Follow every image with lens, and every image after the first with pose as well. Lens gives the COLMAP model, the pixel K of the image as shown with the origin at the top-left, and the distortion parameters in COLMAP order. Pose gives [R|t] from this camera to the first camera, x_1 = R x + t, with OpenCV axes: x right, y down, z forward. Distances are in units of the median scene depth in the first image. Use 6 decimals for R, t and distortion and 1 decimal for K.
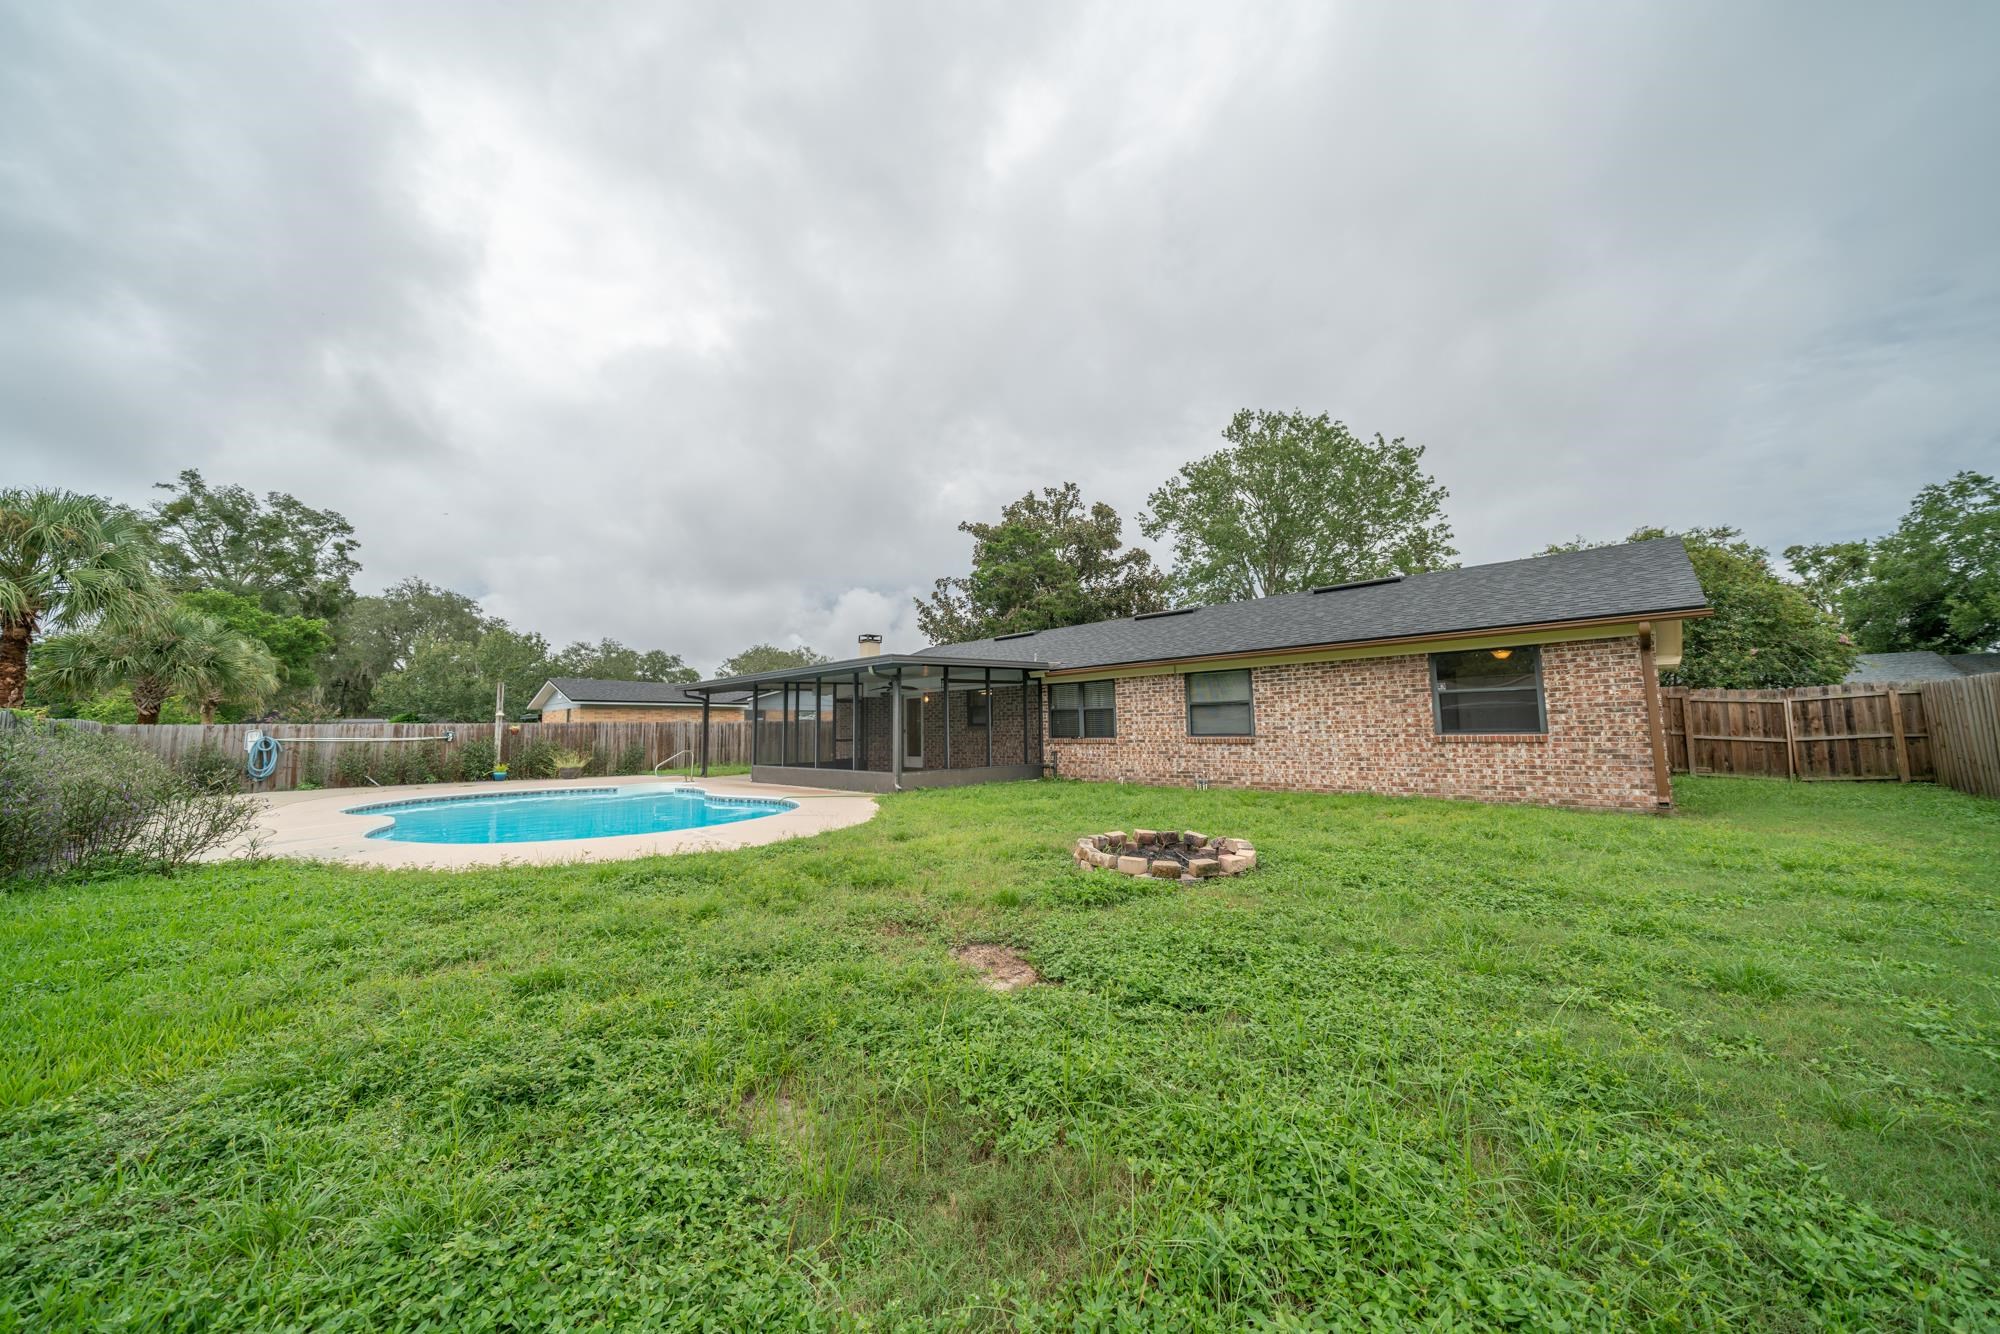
lens RADIAL K [[678.0, 0, 997.8], [0, 678.0, 664.3], [0, 0, 1]] dist [-0.007889, 0.000277]
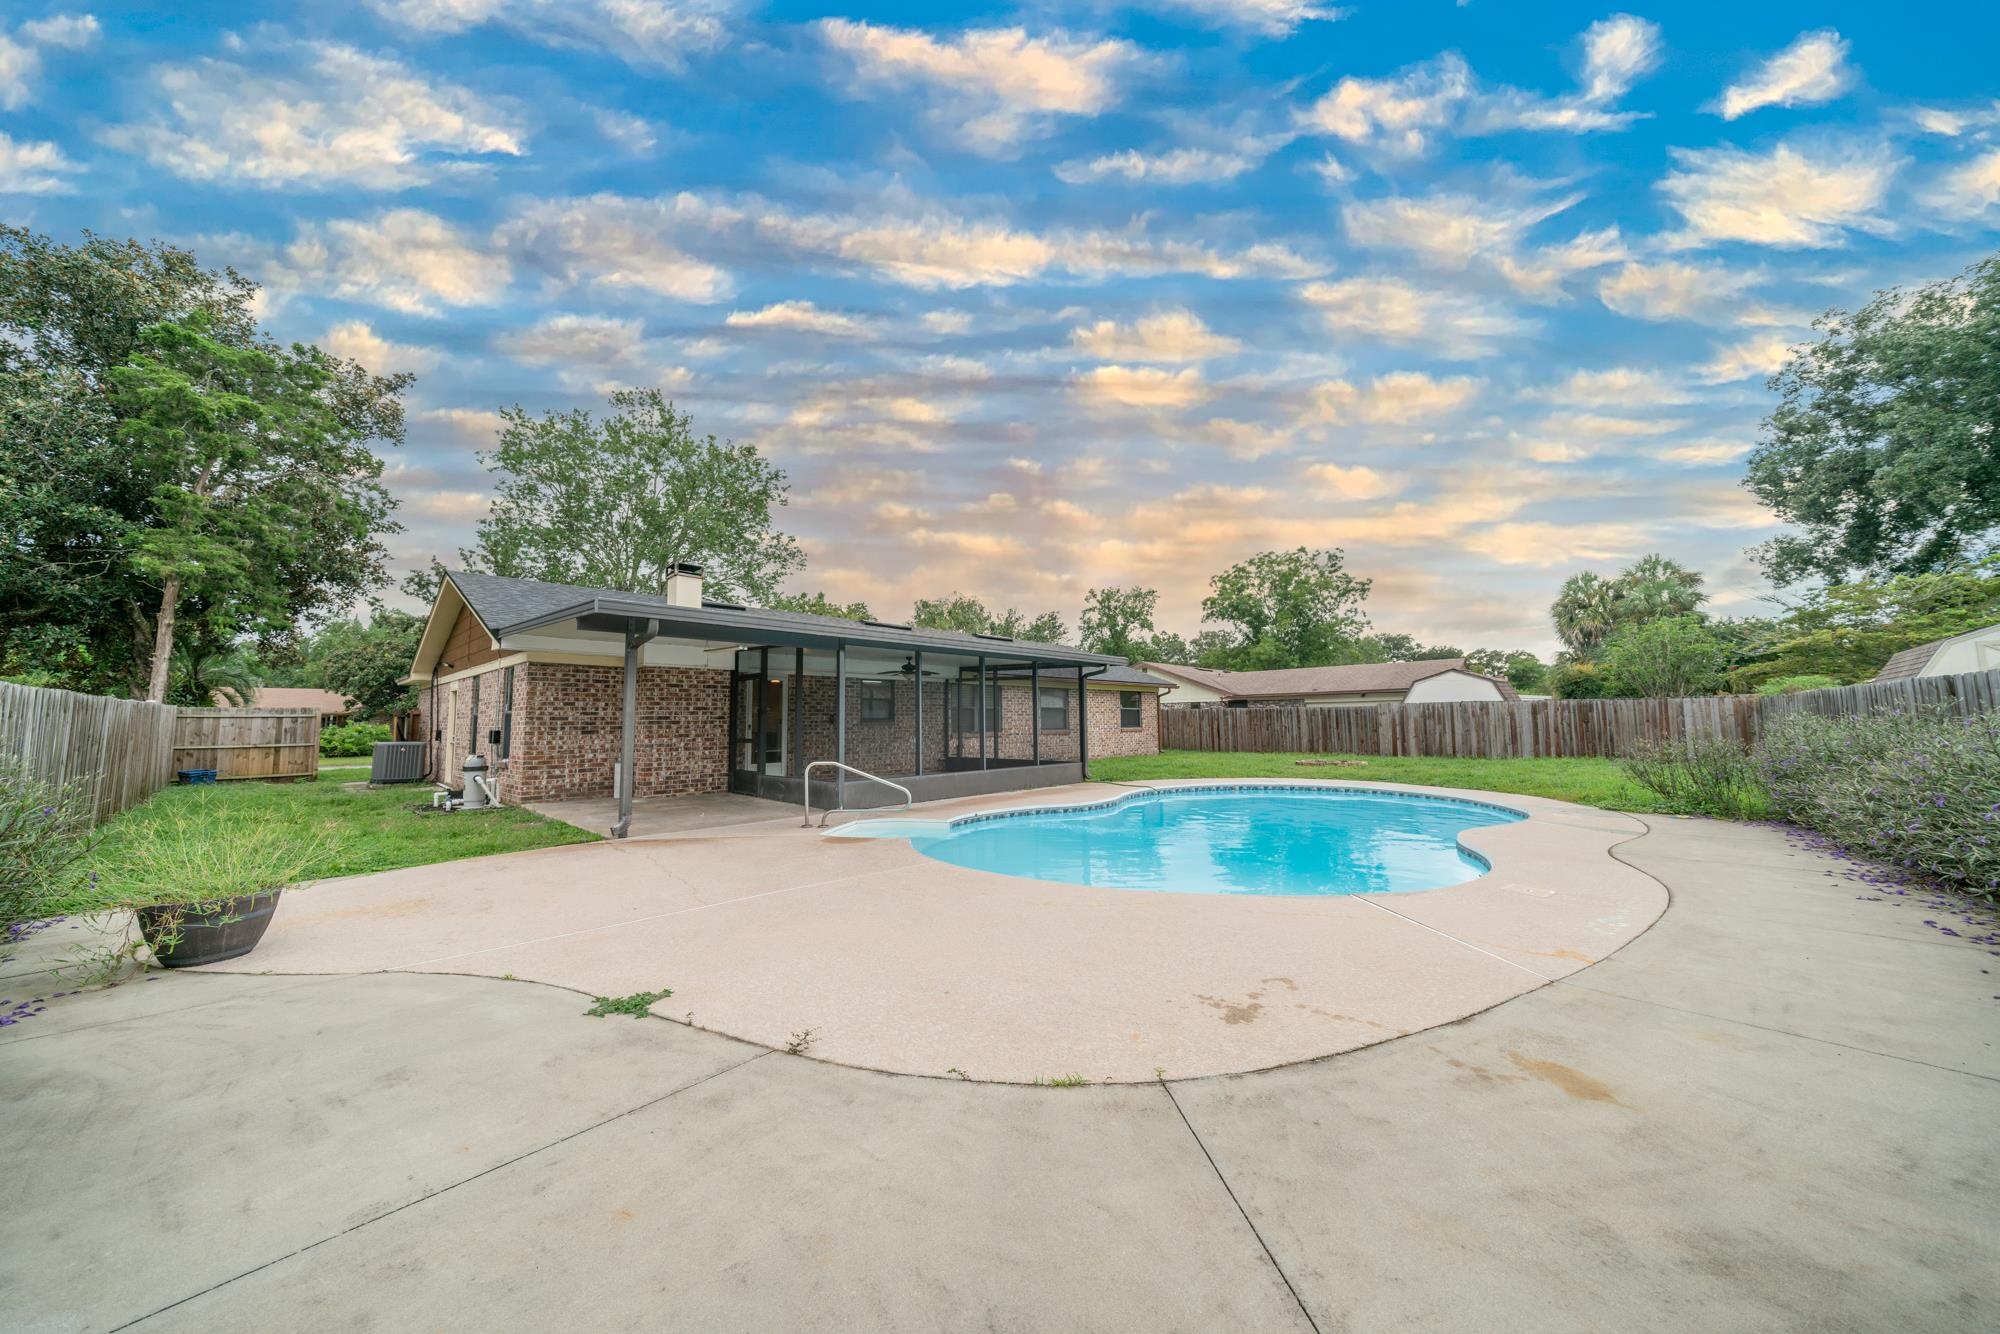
lens RADIAL K [[678.0, 0, 997.8], [0, 678.0, 664.3], [0, 0, 1]] dist [-0.007889, 0.000277]
pose [[-0.032804, 0.103317, 0.994107, -1.494983], [-0.082576, 0.990962, -0.105715, 0.160966], [-0.996045, -0.085558, -0.023975, 1.434773]]
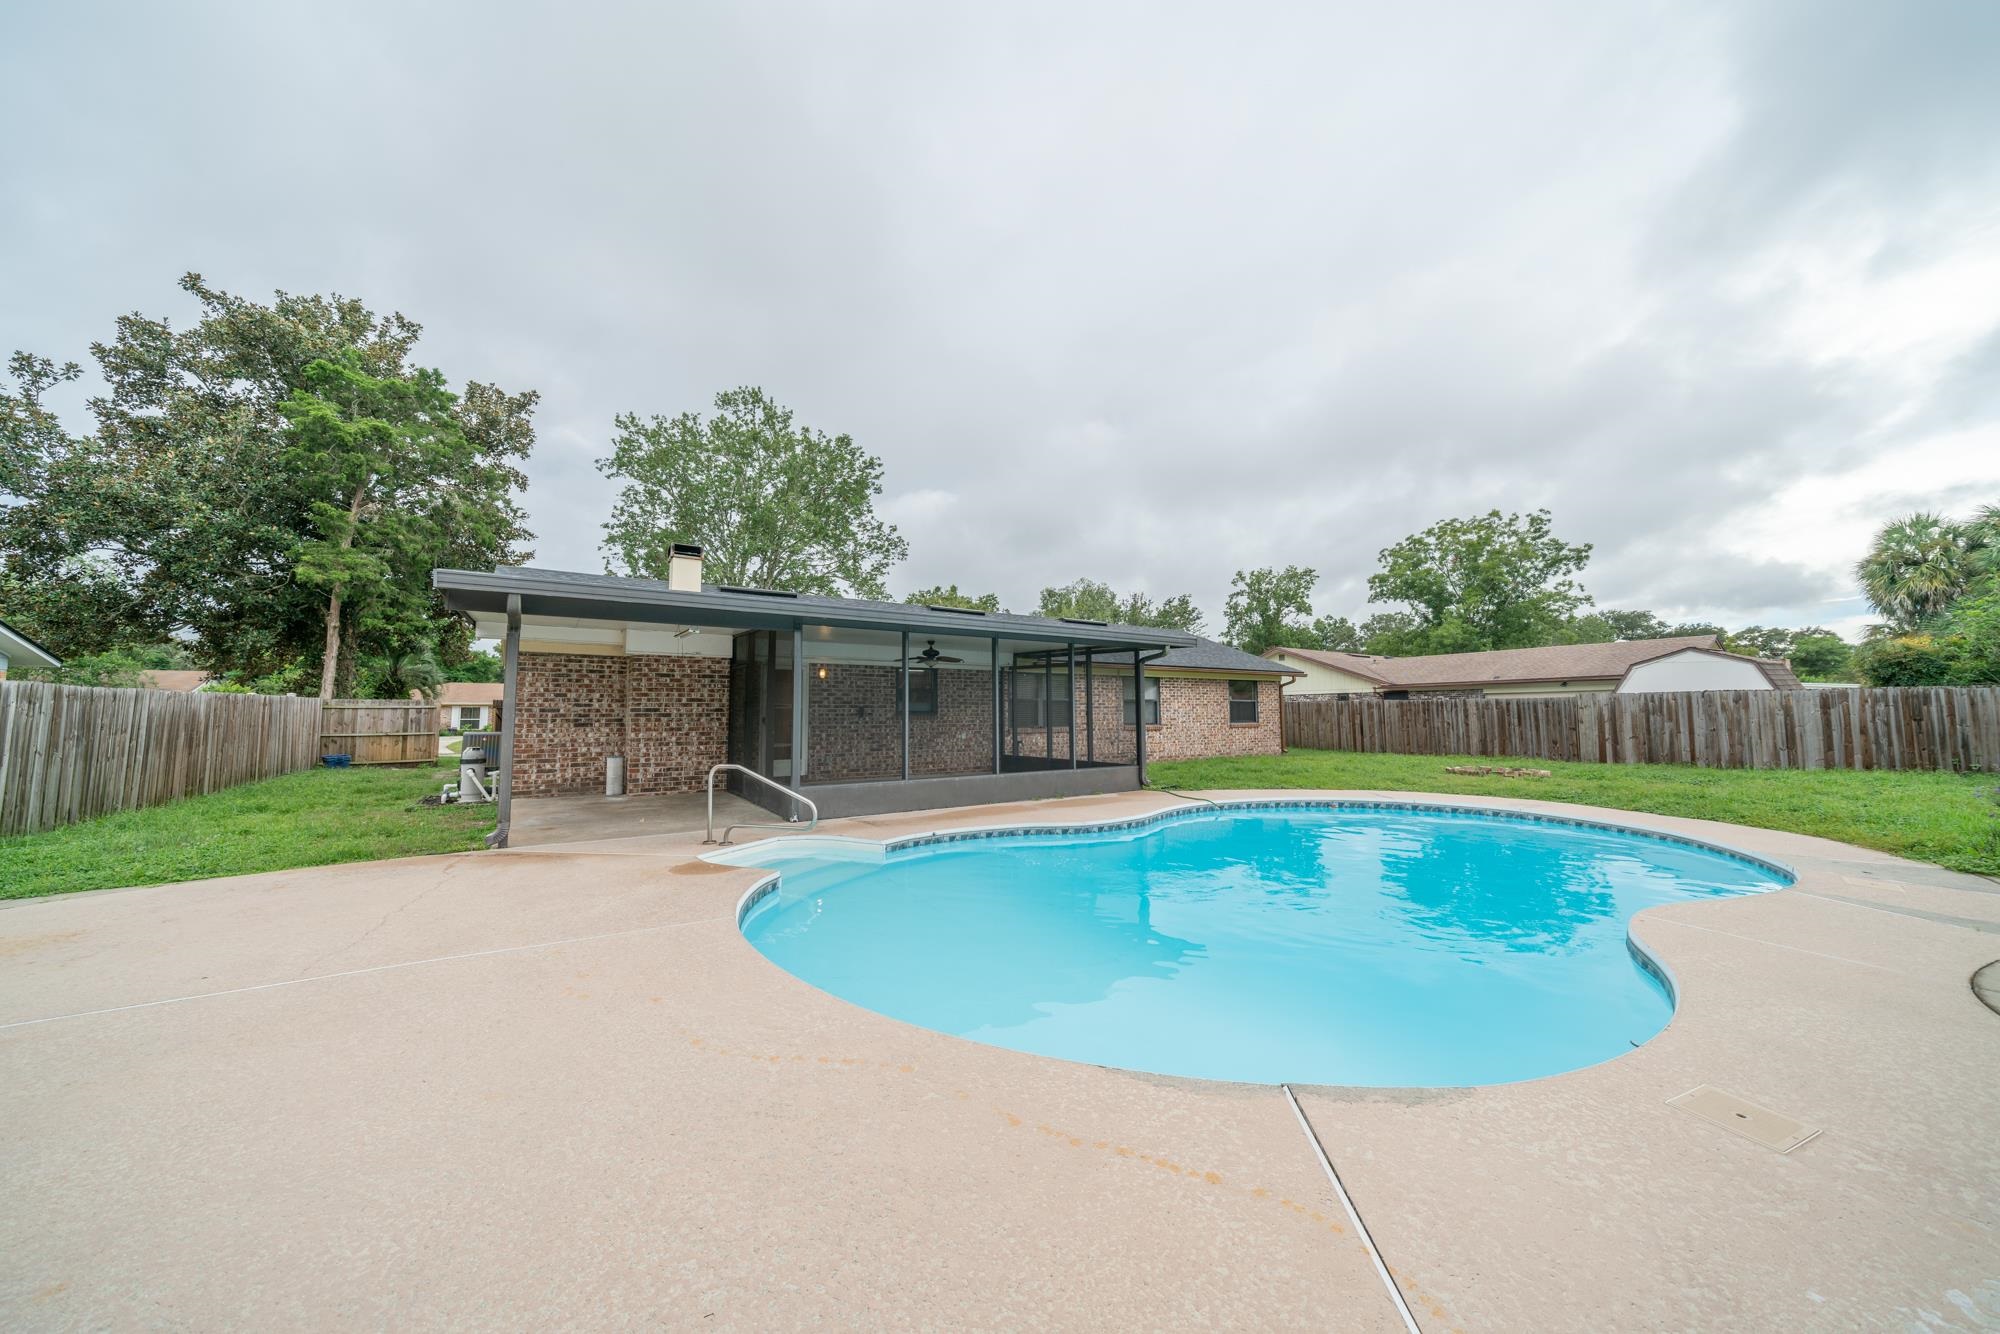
lens RADIAL K [[678.0, 0, 997.8], [0, 678.0, 664.3], [0, 0, 1]] dist [-0.007889, 0.000277]
pose [[0.191642, 0.090947, 0.977242, -1.288130], [-0.089901, 0.993138, -0.074796, 0.137574], [-0.977339, -0.073521, 0.198504, 1.241310]]
